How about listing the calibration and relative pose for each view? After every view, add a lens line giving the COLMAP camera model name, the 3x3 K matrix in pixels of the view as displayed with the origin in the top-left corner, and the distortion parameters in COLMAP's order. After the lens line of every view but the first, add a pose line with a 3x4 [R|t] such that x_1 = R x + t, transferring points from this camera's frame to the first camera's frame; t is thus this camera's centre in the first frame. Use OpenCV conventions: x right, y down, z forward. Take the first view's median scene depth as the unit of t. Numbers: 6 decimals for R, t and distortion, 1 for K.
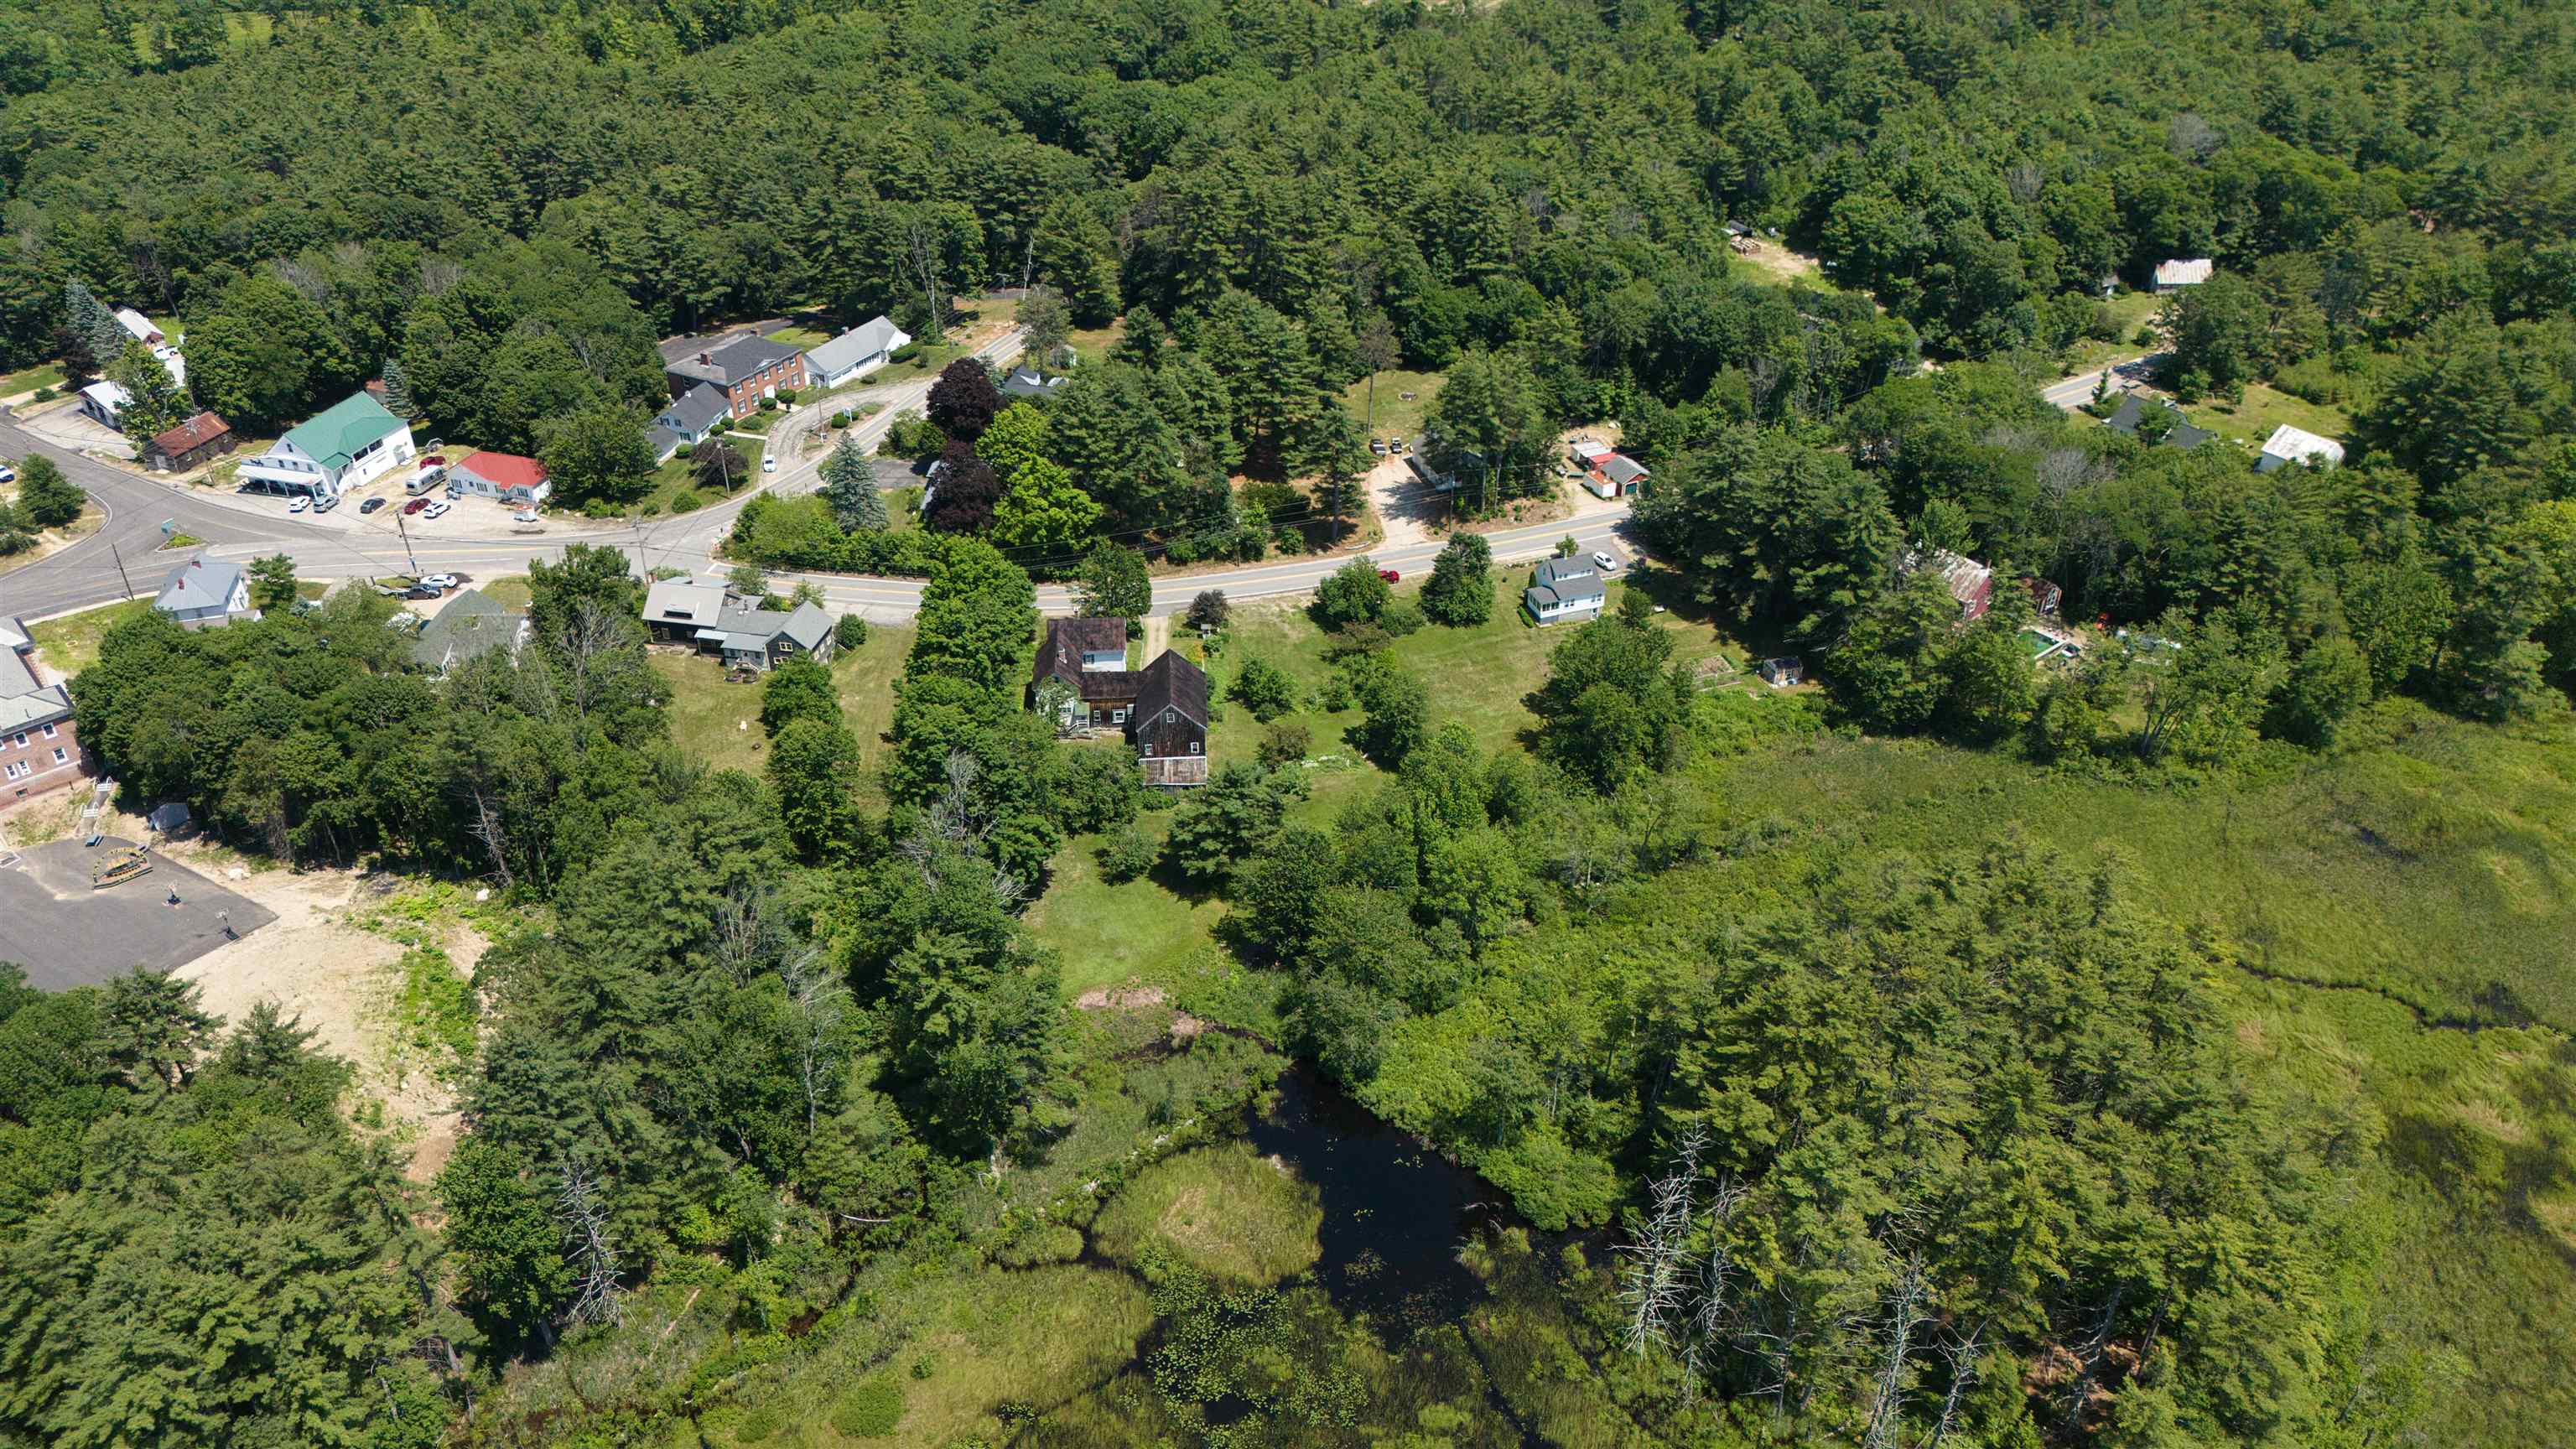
lens RADIAL K [[1810.6, 0, 1311.8], [0, 1810.6, 729.7], [0, 0, 1]] dist [0.072699, -0.072847]
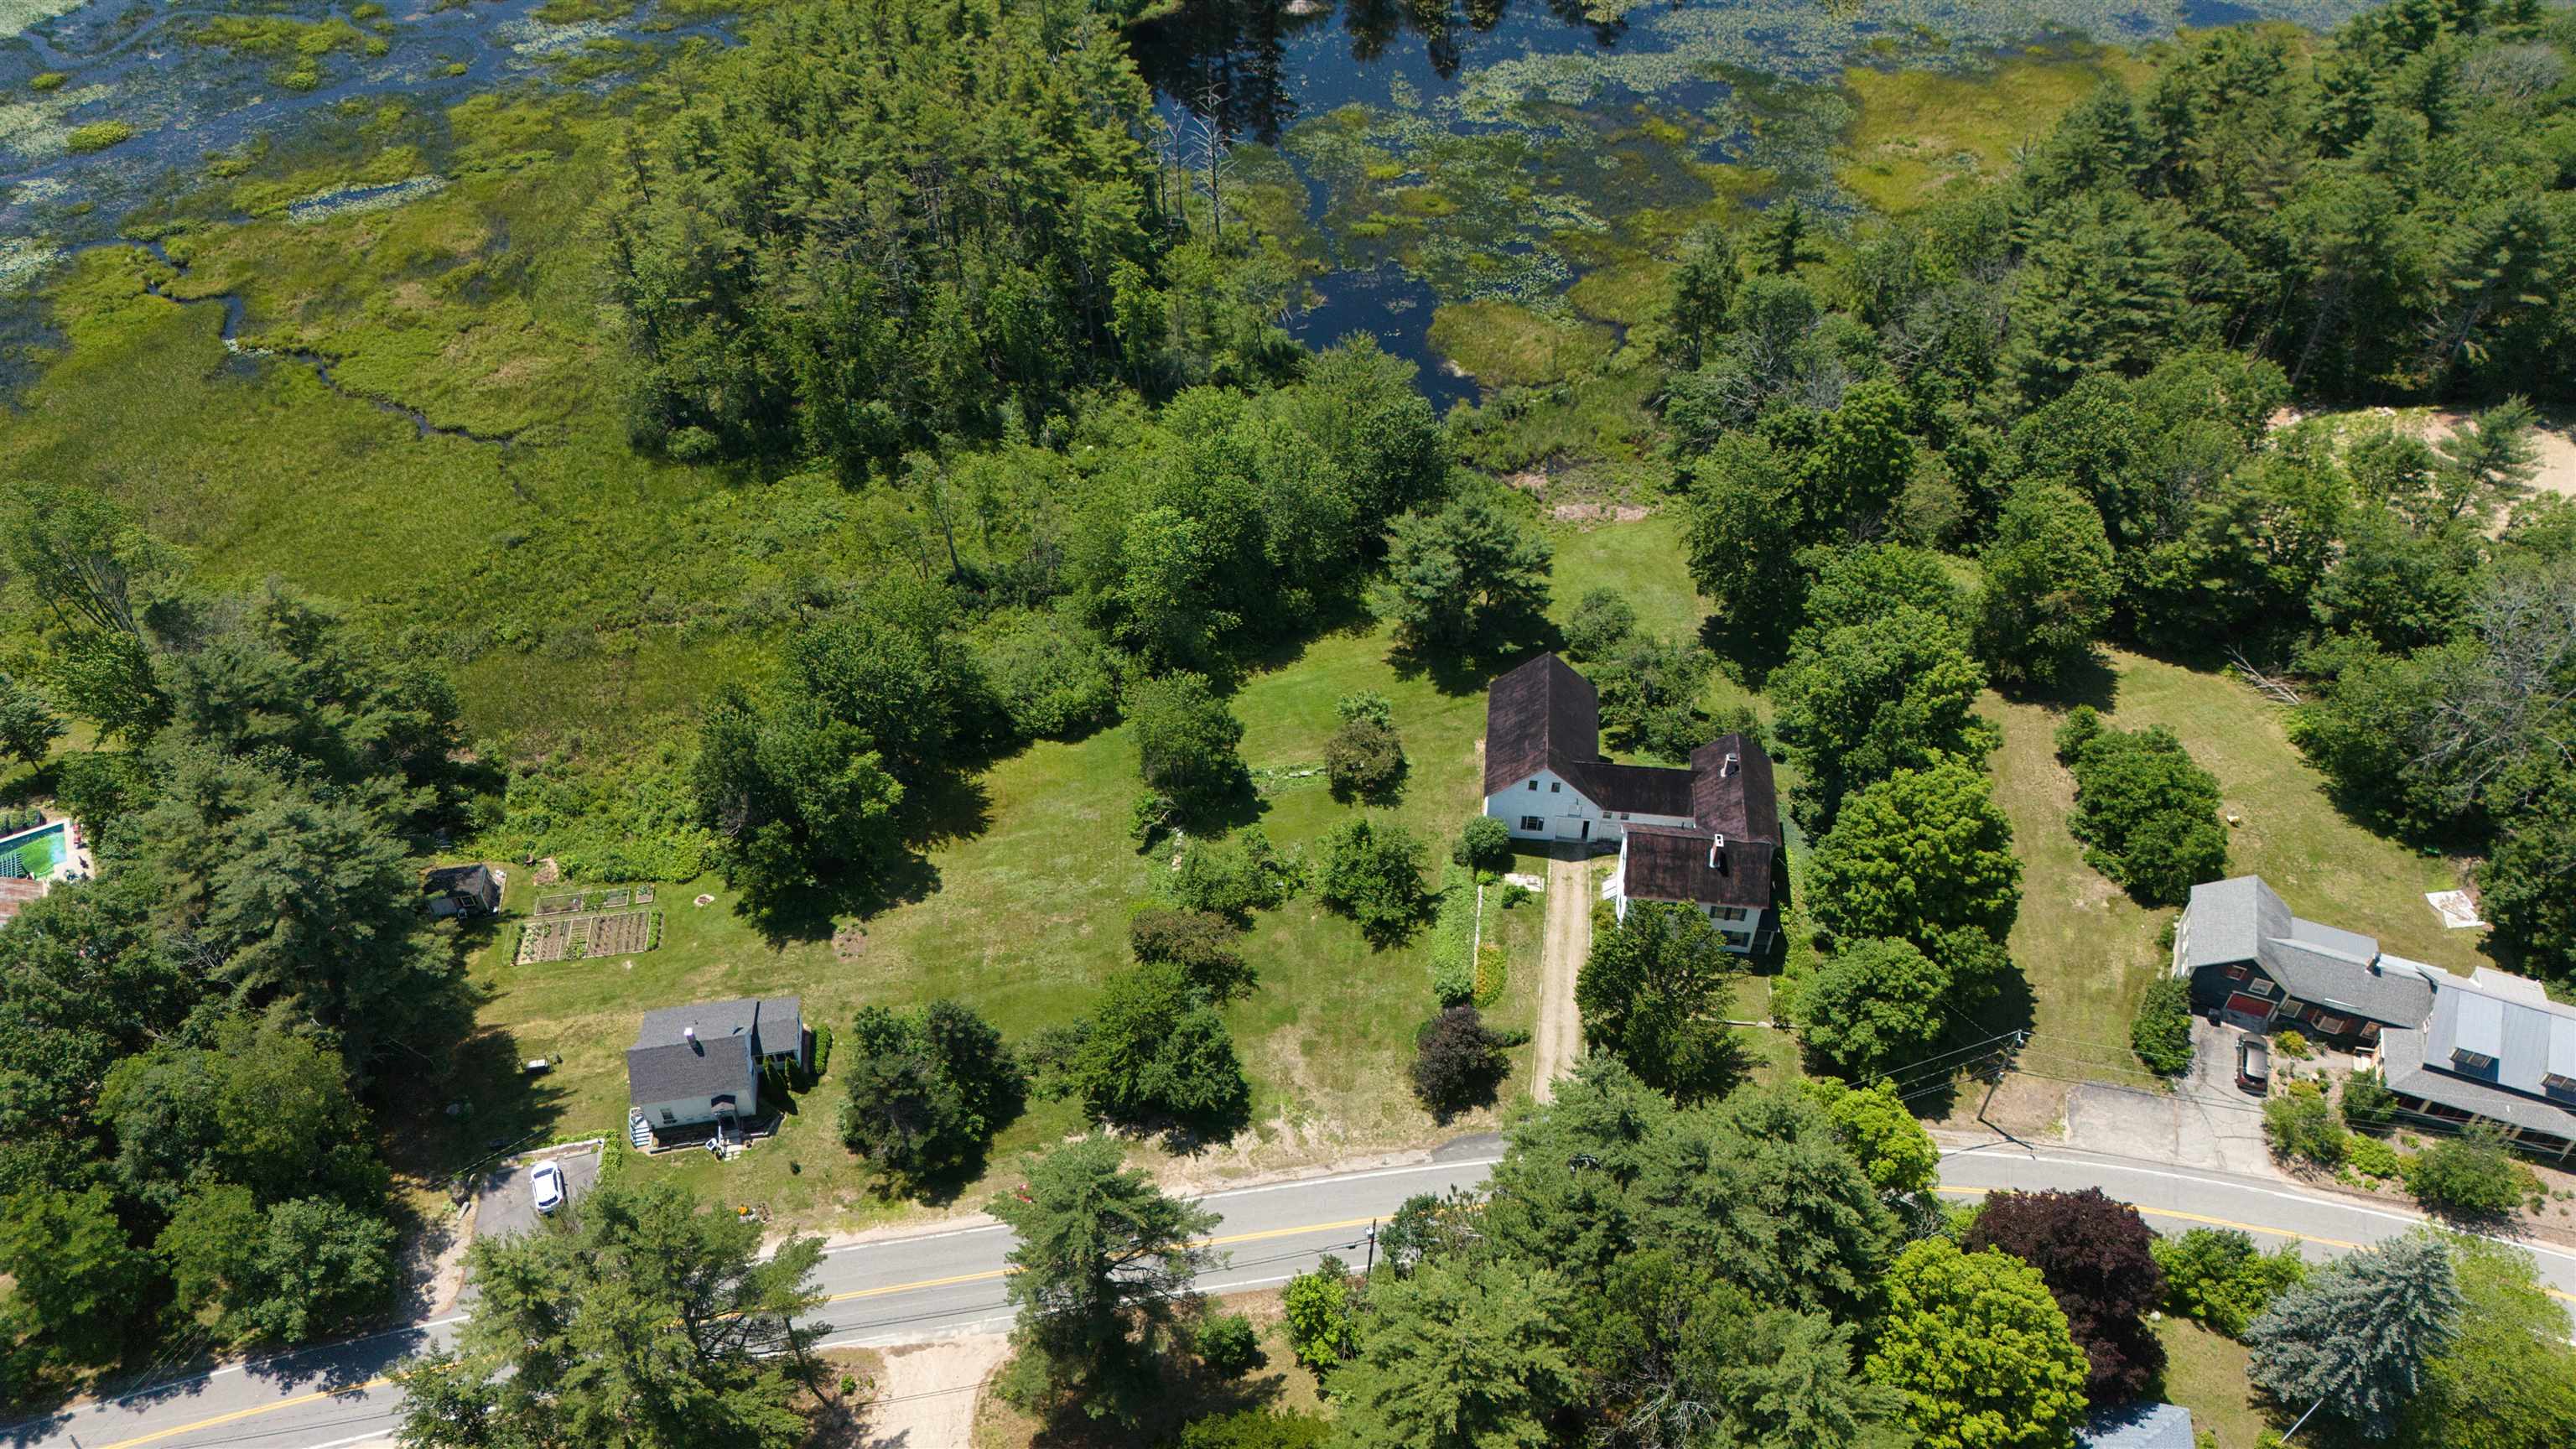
lens RADIAL K [[1810.6, 0, 1291.8], [0, 1810.6, 722.6], [0, 0, 1]] dist [0.072699, -0.072847]
pose [[-0.982532, -0.136469, 0.126521, -0.063190], [0.094023, 0.222682, 0.970347, -0.575086], [-0.160596, 0.965292, -0.205961, 1.022962]]
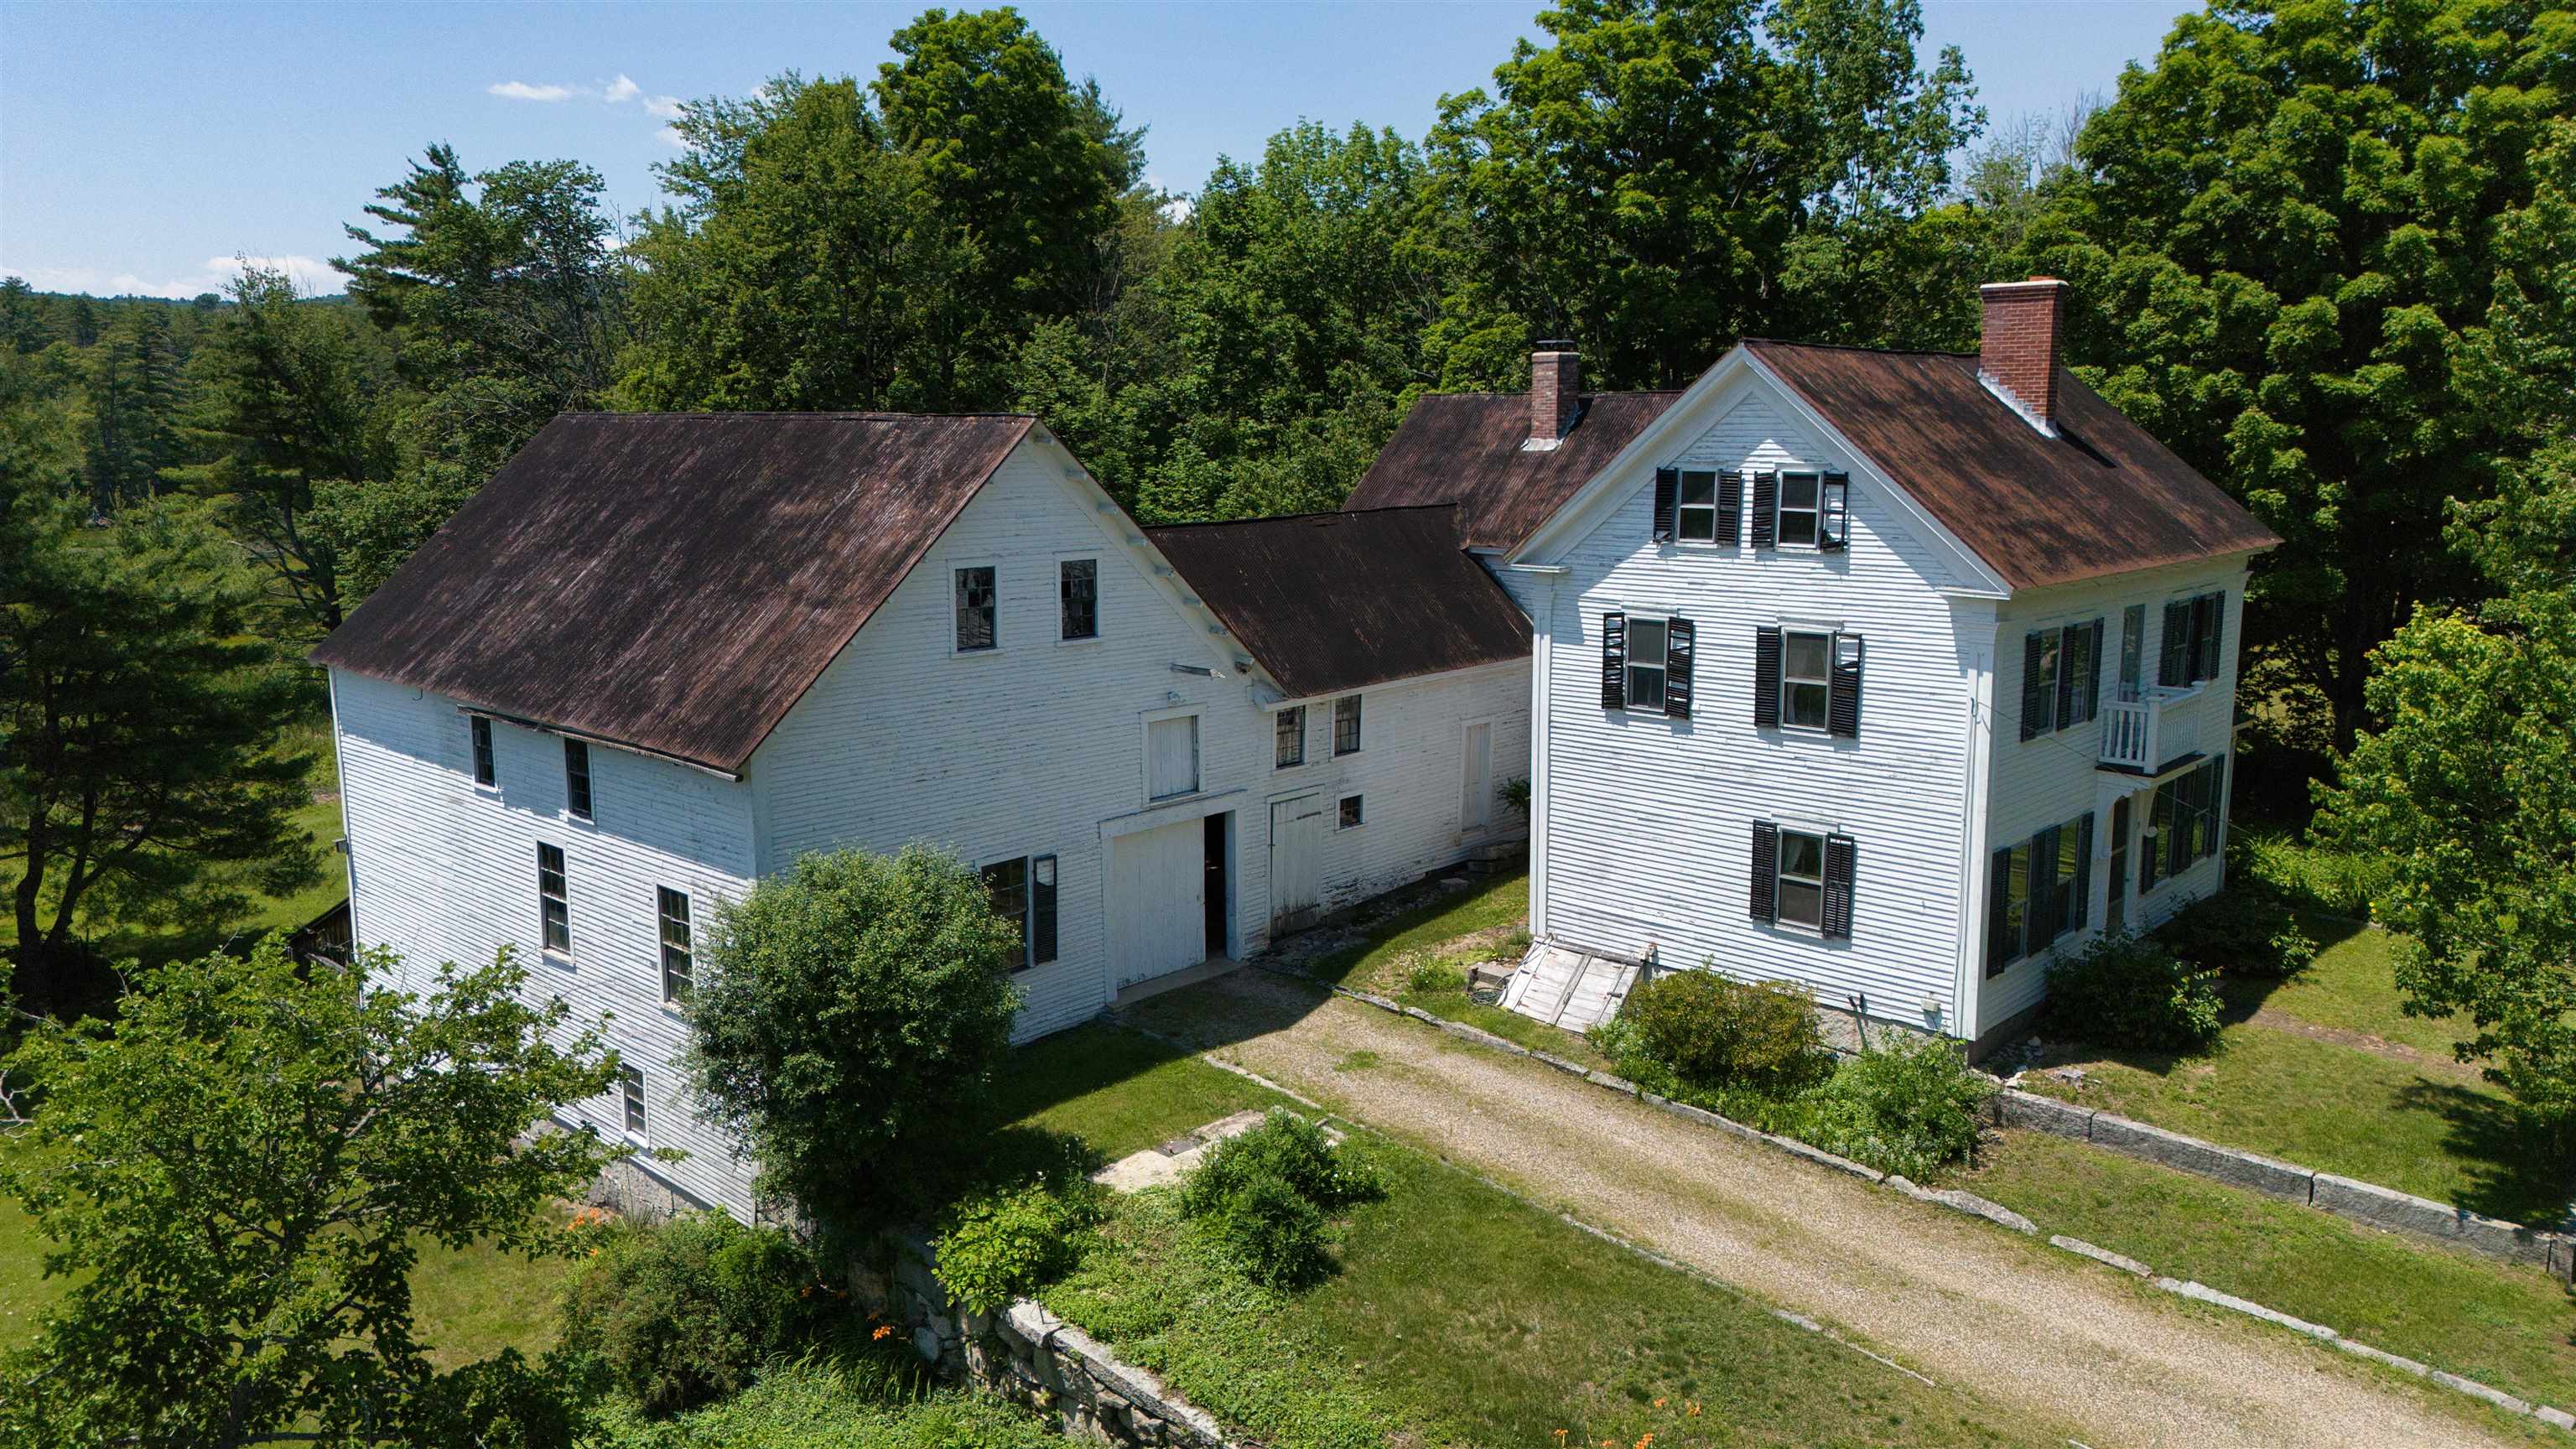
lens RADIAL K [[1810.6, 0, 1299.2], [0, 1810.6, 730.4], [0, 0, 1]] dist [0.072699, -0.072847]
pose [[-0.735281, 0.111734, -0.668489, -0.018170], [-0.377278, 0.751903, 0.540650, -0.083557], [0.563048, 0.649736, -0.510705, 0.977022]]
